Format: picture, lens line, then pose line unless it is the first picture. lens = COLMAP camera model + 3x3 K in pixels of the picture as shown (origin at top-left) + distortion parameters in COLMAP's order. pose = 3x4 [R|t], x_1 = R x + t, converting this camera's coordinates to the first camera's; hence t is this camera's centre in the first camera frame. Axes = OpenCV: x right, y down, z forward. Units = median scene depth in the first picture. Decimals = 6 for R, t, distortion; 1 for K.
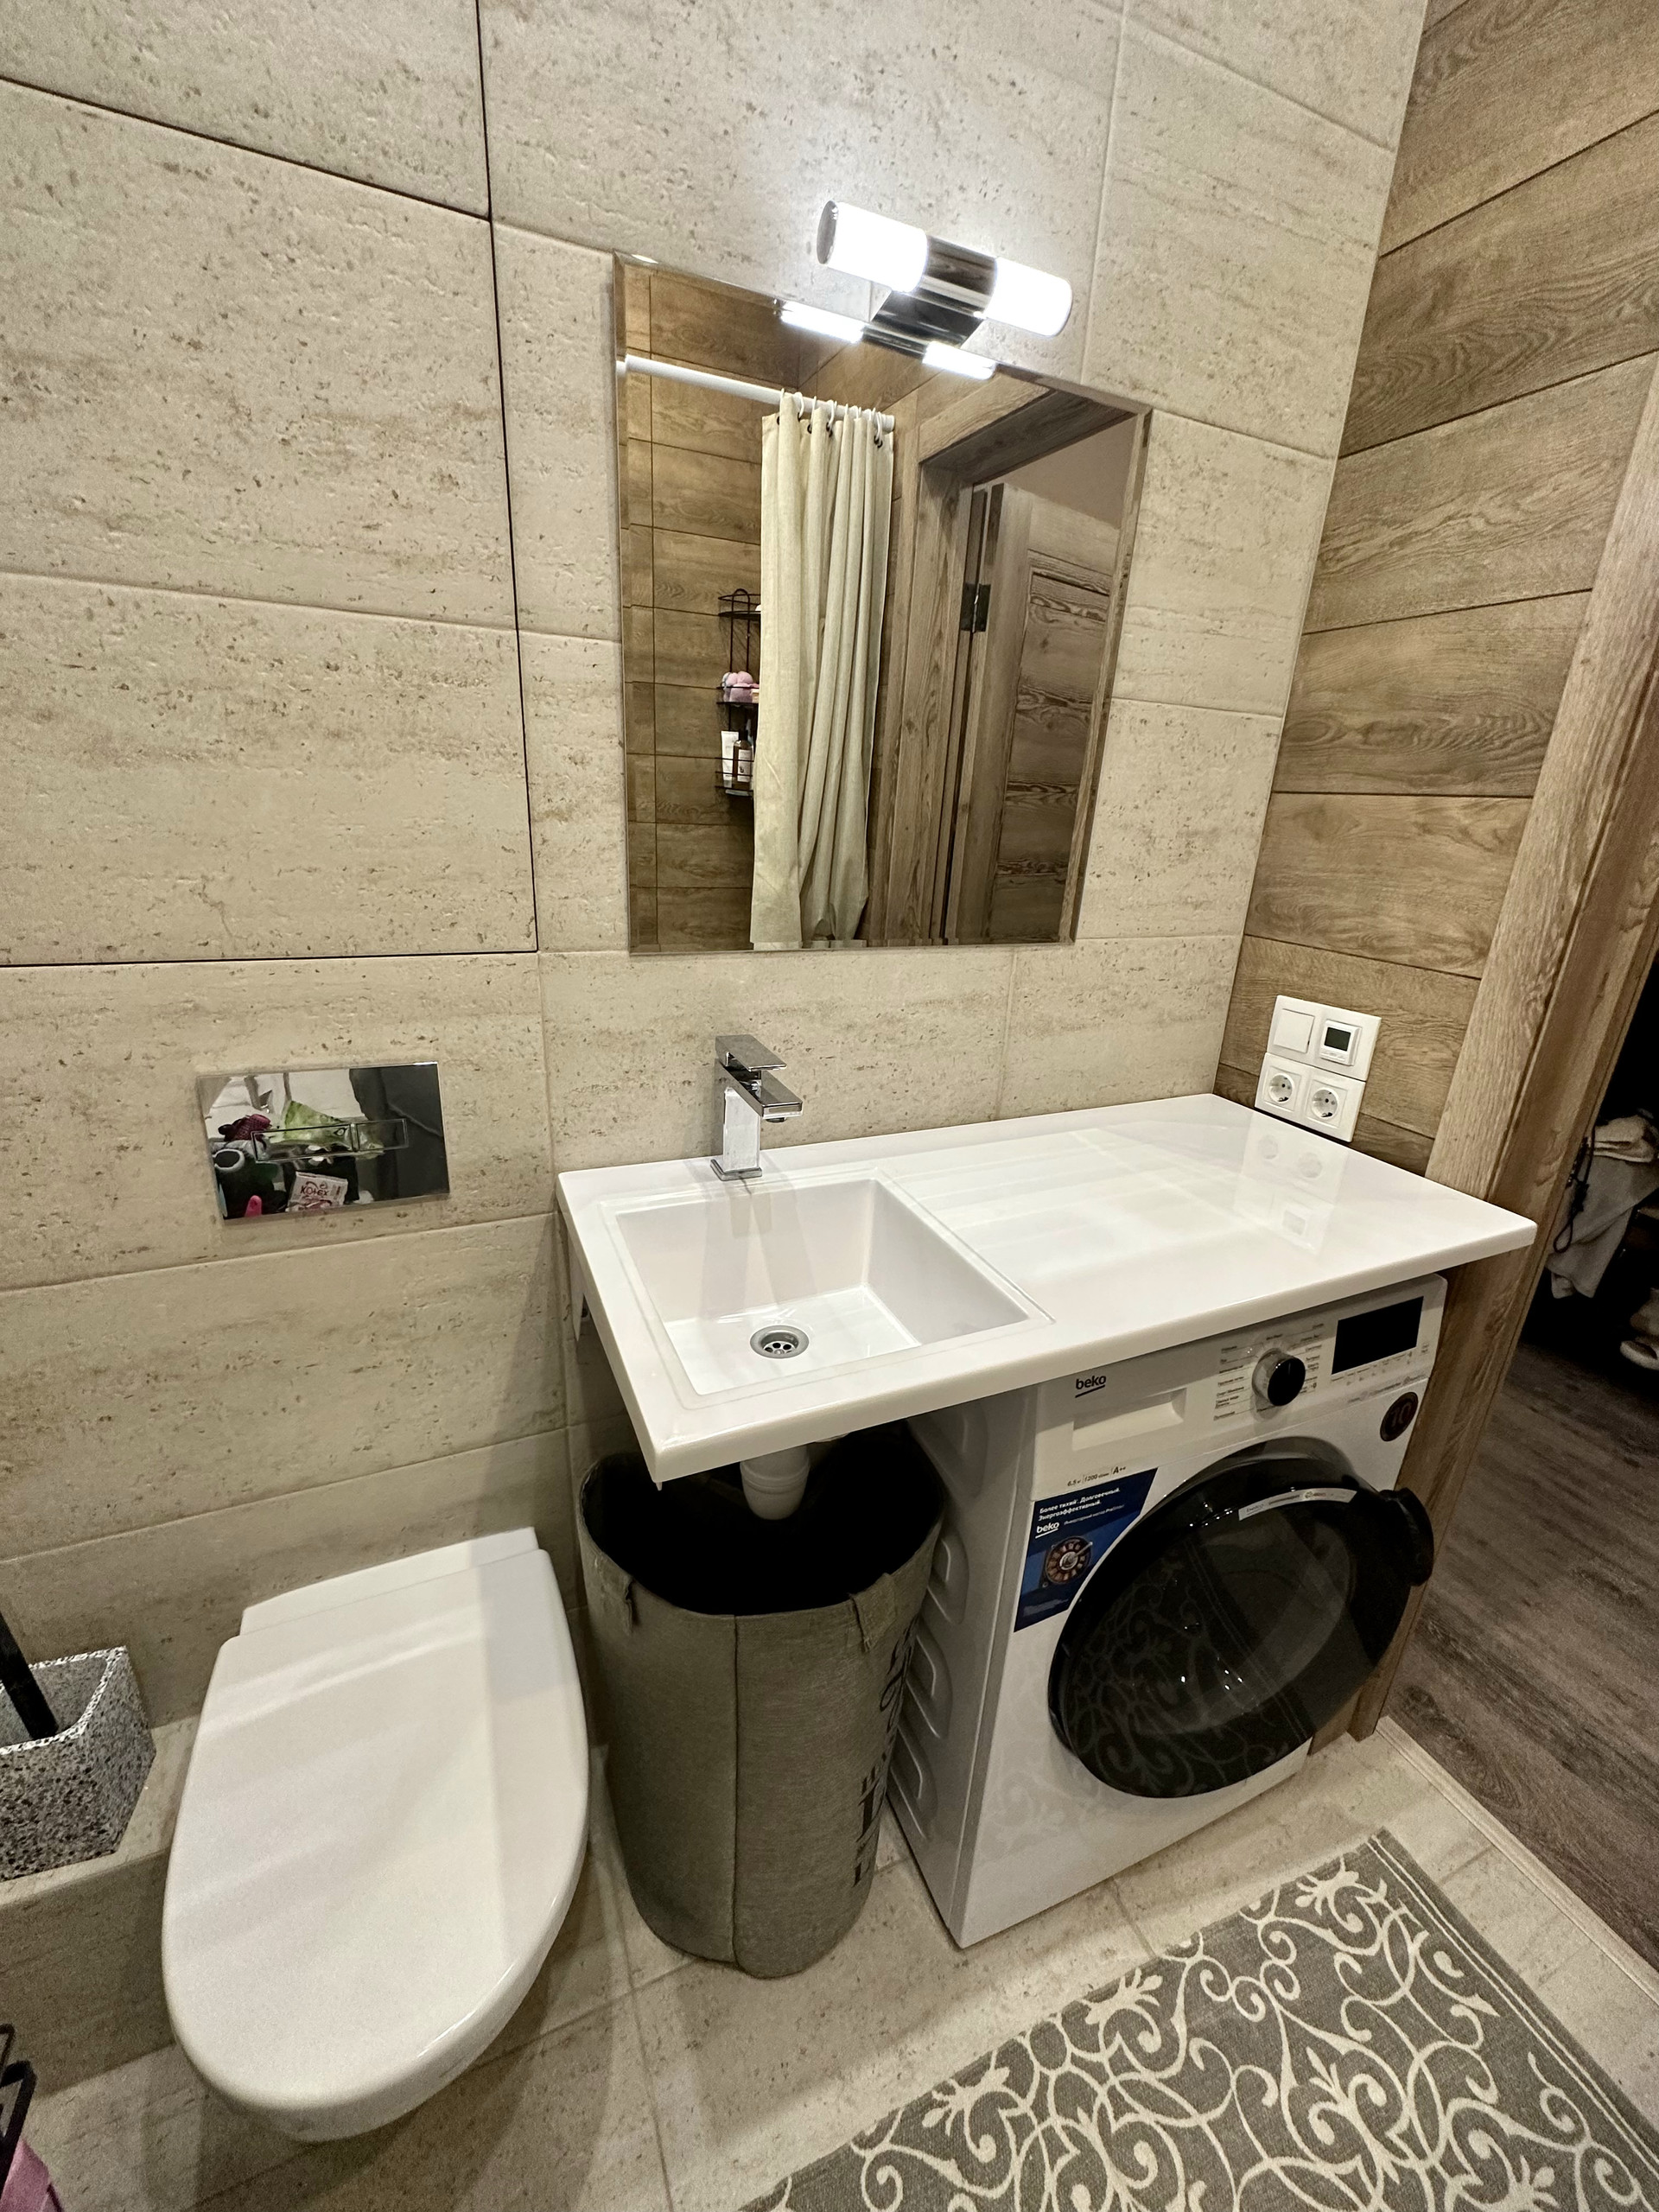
lens RADIAL K [[884.7, 0, 829.5], [0, 884.7, 1106.0], [0, 0, 1]] dist [0.004575, 0.001117]
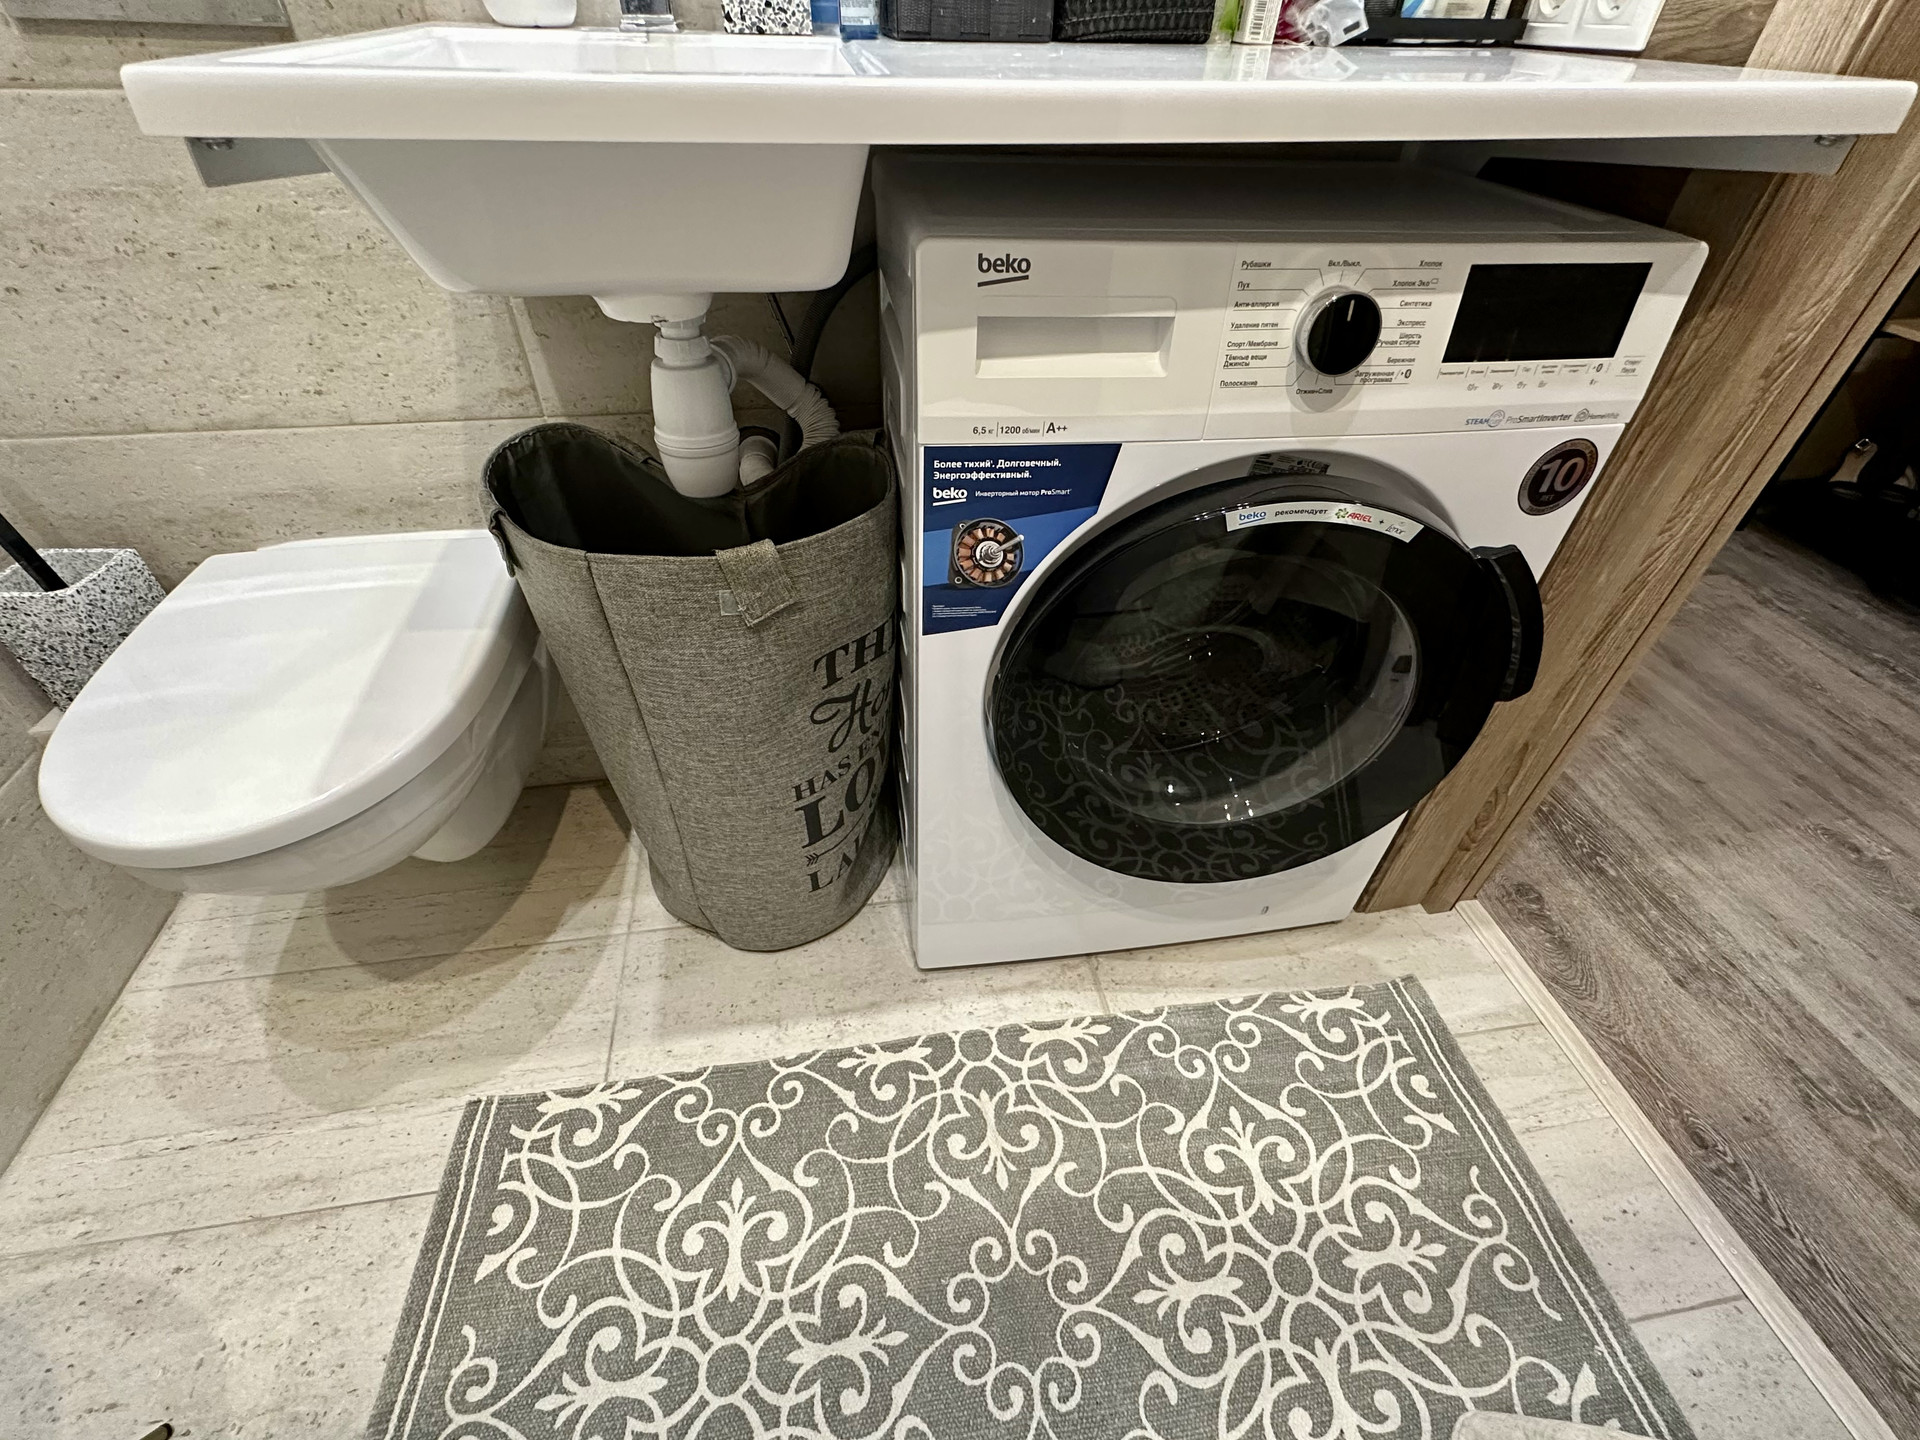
lens RADIAL K [[831.6, 0, 960.0], [0, 831.6, 720.0], [0, 0, 1]] dist [0.010185, 0.000350]
pose [[0.968930, 0.148742, -0.197612, 0.367910], [-0.065752, 0.925119, 0.373942, 0.332443], [0.238436, -0.349330, 0.906155, 0.237242]]
